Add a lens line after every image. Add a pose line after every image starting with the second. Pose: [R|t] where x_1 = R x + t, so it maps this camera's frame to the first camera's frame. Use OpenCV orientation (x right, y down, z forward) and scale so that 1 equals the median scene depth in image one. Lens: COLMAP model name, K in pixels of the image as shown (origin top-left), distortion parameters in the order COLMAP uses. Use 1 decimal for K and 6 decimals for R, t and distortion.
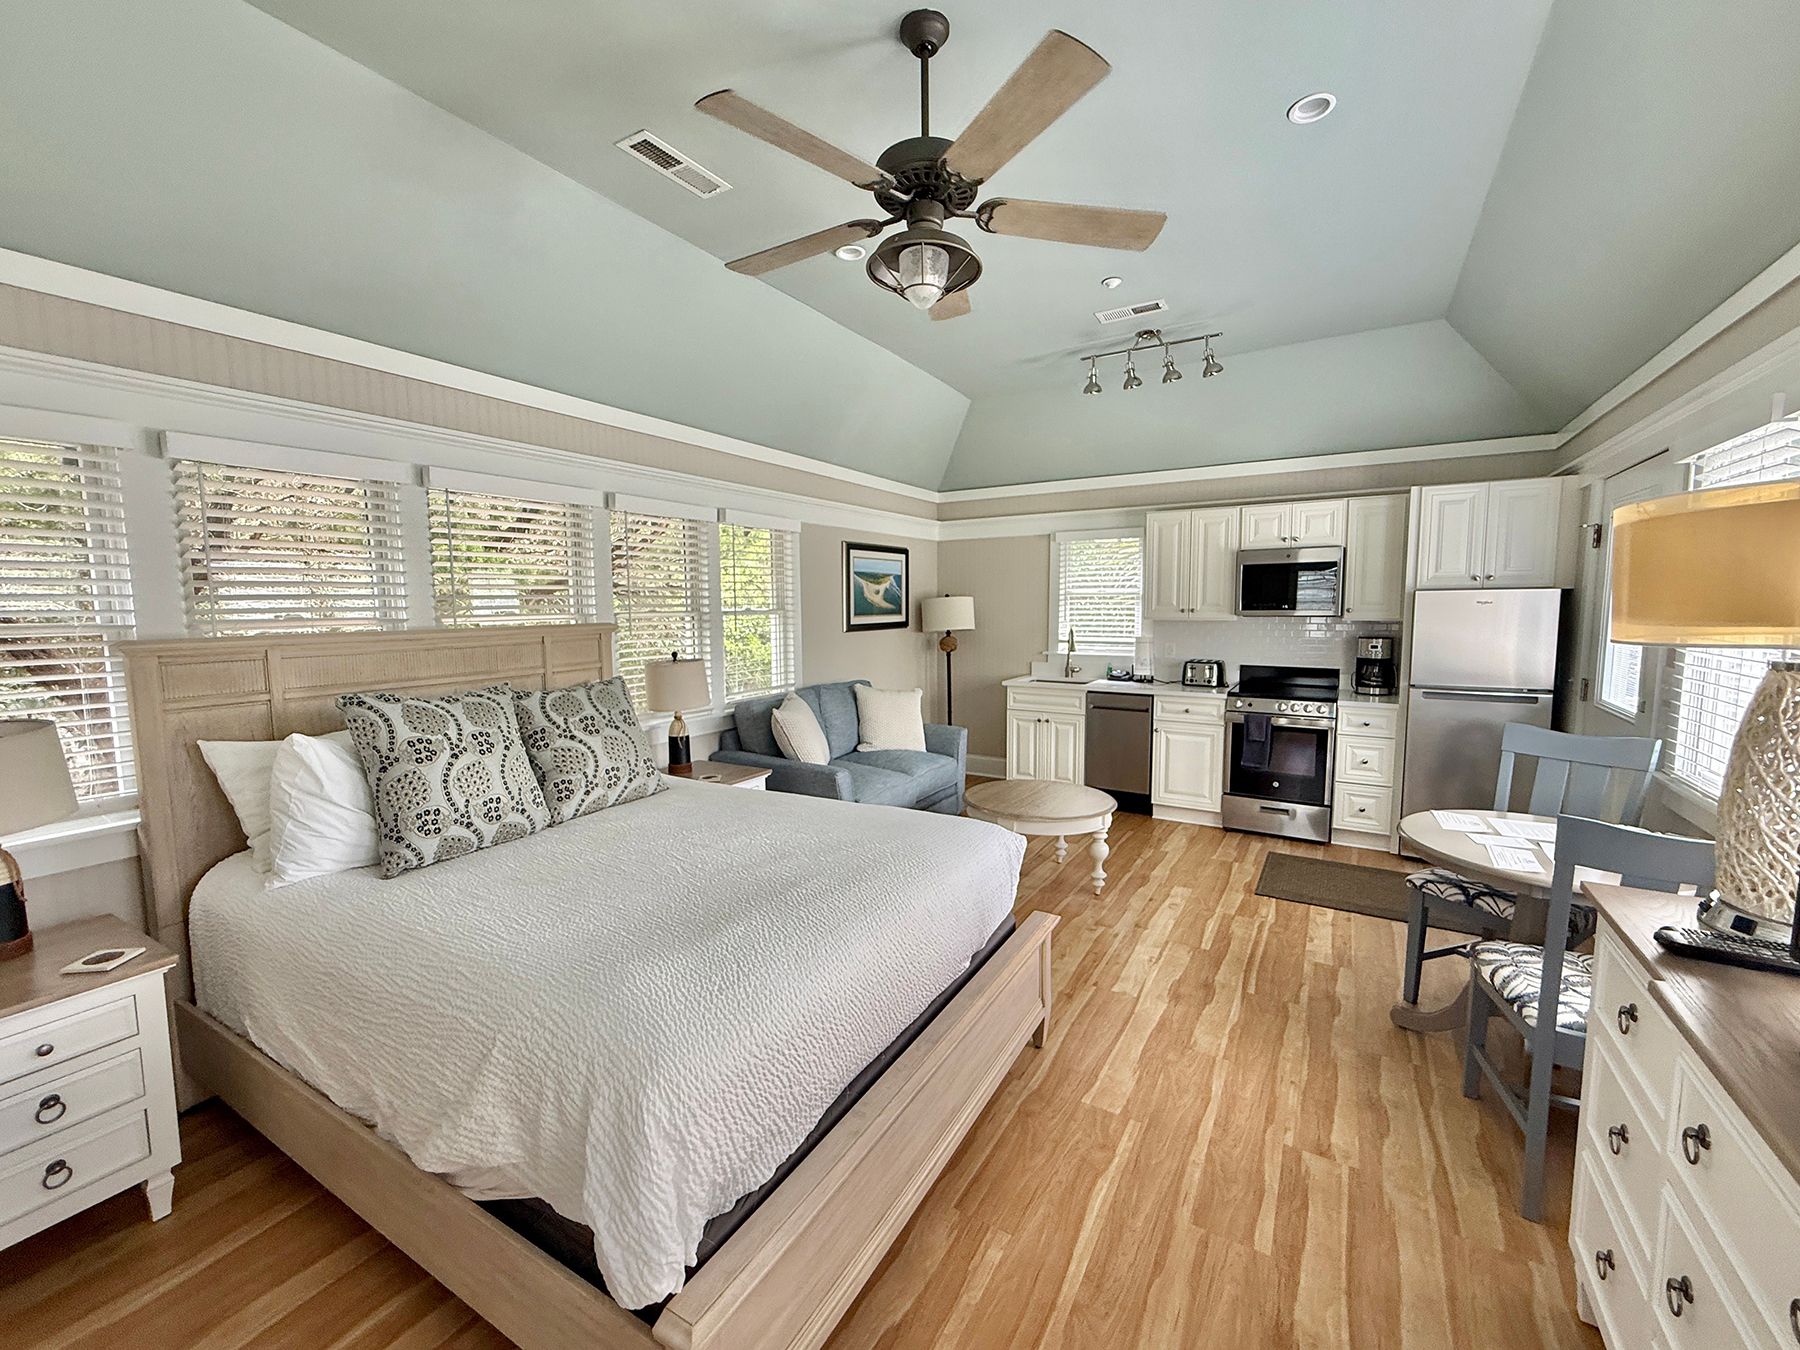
lens RADIAL K [[736.9, 0, 900.0], [0, 736.9, 675.0], [0, 0, 1]] dist [-0.000018, 0.000024]
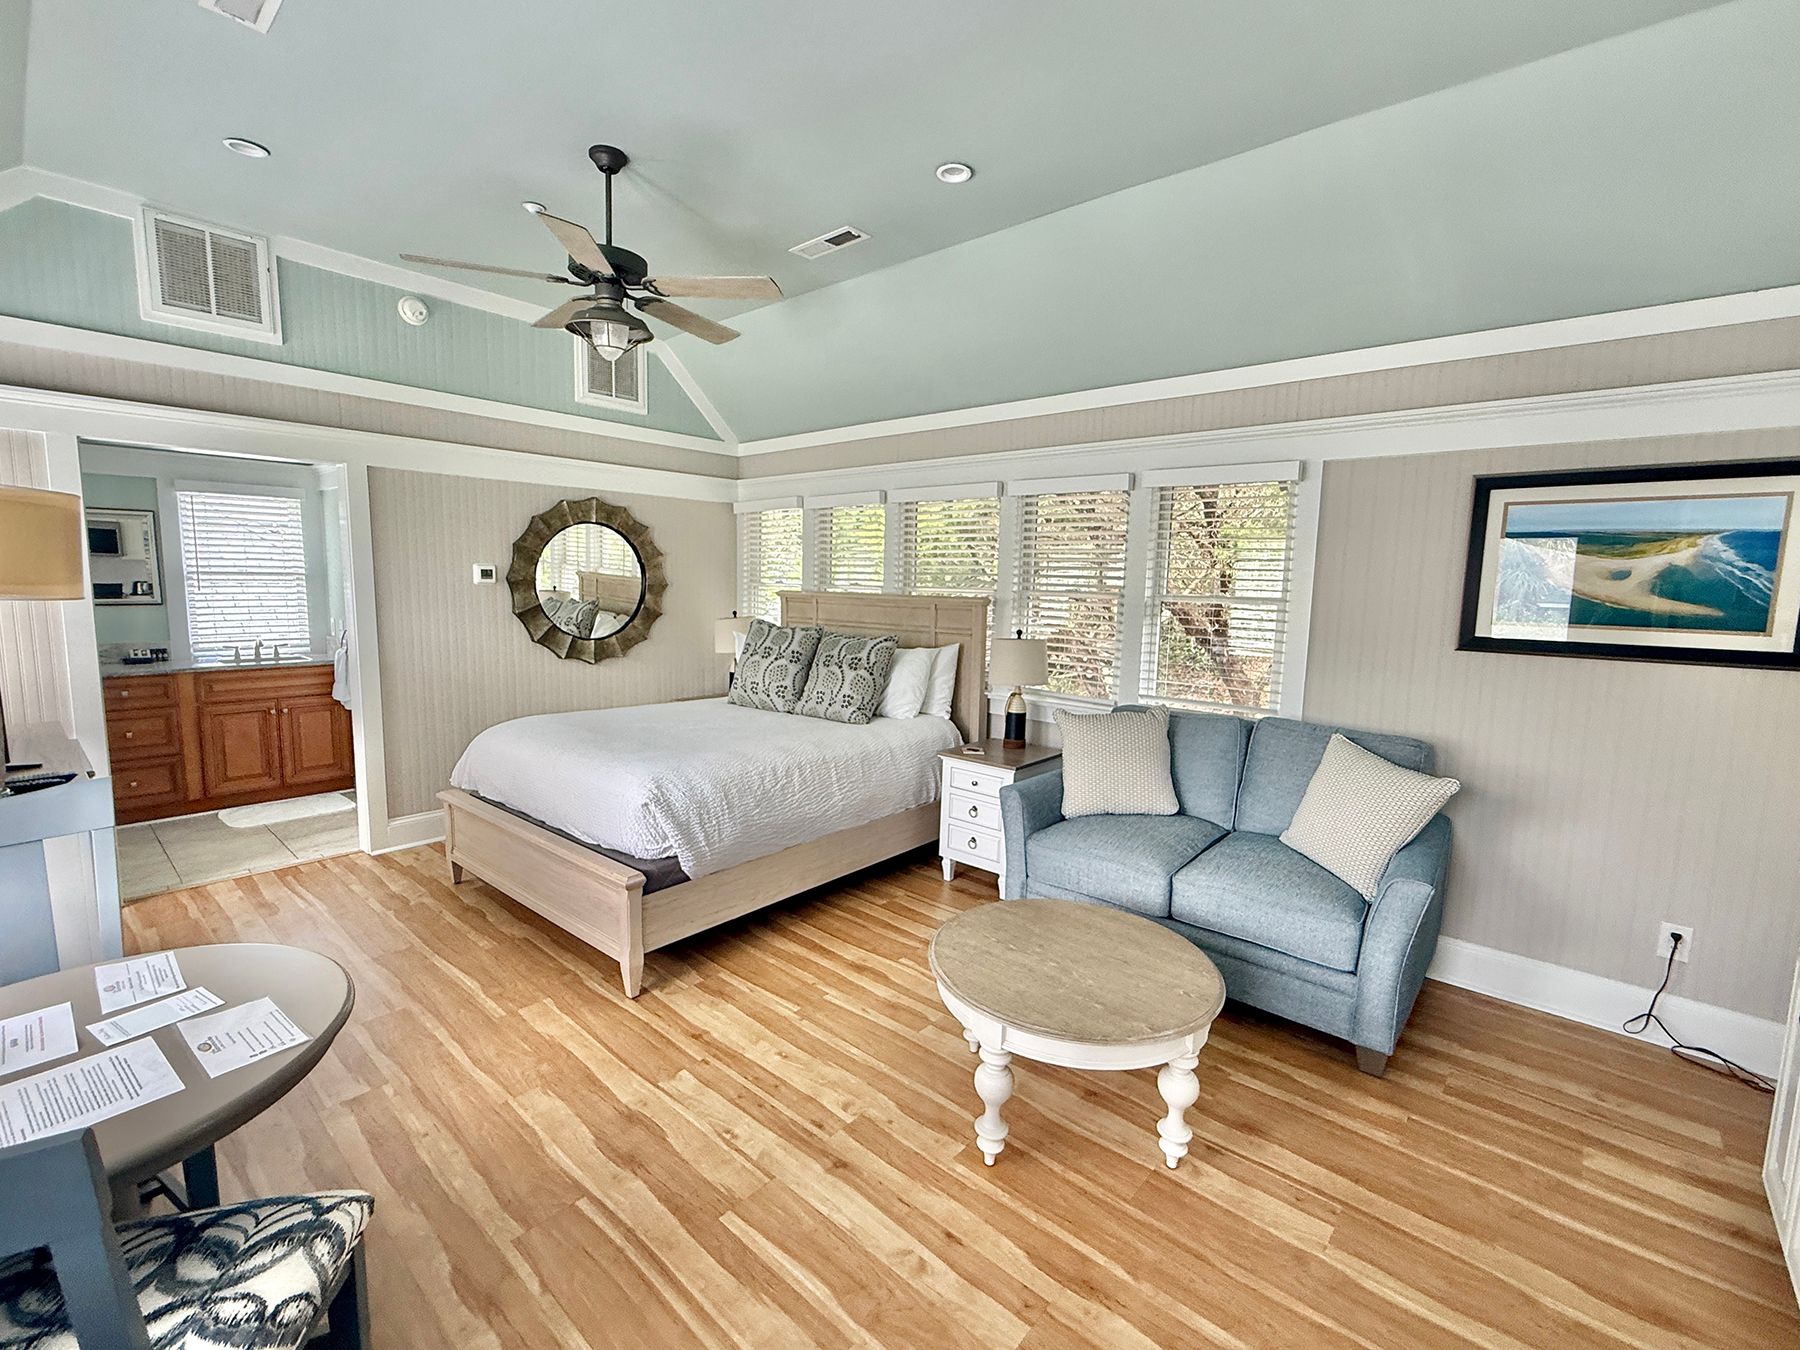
lens RADIAL K [[797.9, 0, 900.0], [0, 797.9, 675.0], [0, 0, 1]] dist [-0.000095, -0.000055]
pose [[-0.179881, 0.121644, -0.976138, 0.943755], [-0.119861, 0.982220, 0.144489, -0.127746], [0.976359, 0.142992, -0.162102, 1.194330]]
